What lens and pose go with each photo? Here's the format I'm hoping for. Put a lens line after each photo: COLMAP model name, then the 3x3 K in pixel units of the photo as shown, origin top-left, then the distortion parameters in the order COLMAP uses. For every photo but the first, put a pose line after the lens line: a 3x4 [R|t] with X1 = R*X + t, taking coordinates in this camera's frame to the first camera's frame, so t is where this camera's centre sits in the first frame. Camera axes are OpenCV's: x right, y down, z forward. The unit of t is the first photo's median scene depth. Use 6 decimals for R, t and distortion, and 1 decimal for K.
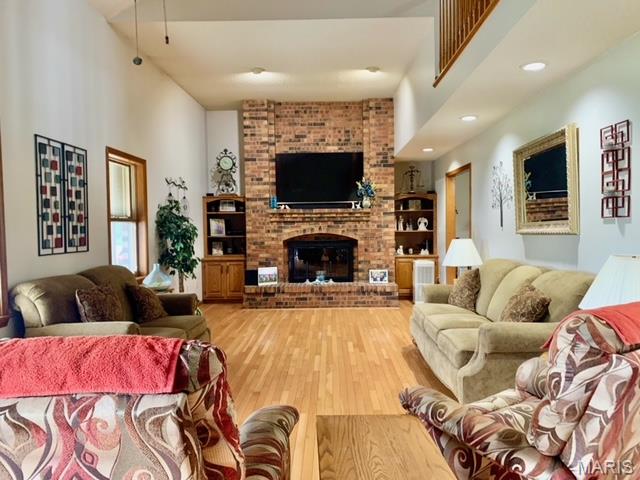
lens RADIAL K [[489.2, 0, 324.6], [0, 489.2, 240.1], [0, 0, 1]] dist [0.056347, -0.062457]
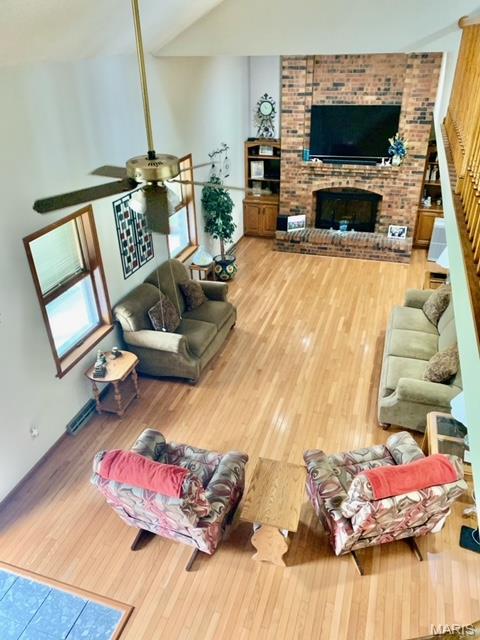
lens RADIAL K [[489.2, 0, 235.9], [0, 489.2, 323.4], [0, 0, 1]] dist [0.056347, -0.062457]
pose [[0.953734, 0.141562, -0.265239, 0.088404], [0.003578, 0.876805, 0.480833, -0.276825], [0.300630, -0.459536, 0.835732, -0.119220]]
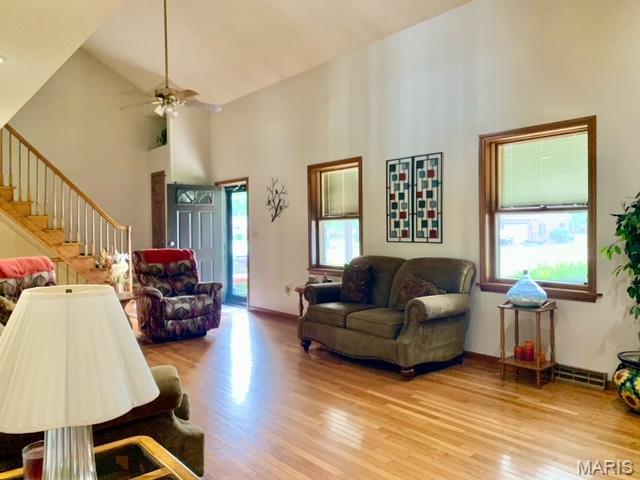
lens RADIAL K [[489.2, 0, 315.0], [0, 489.2, 222.2], [0, 0, 1]] dist [0.056347, -0.062457]
pose [[-0.751535, 0.014756, -0.659528, 0.260926], [0.005949, 0.999861, 0.015591, -0.024115], [0.659666, 0.007793, -0.751518, 0.920436]]
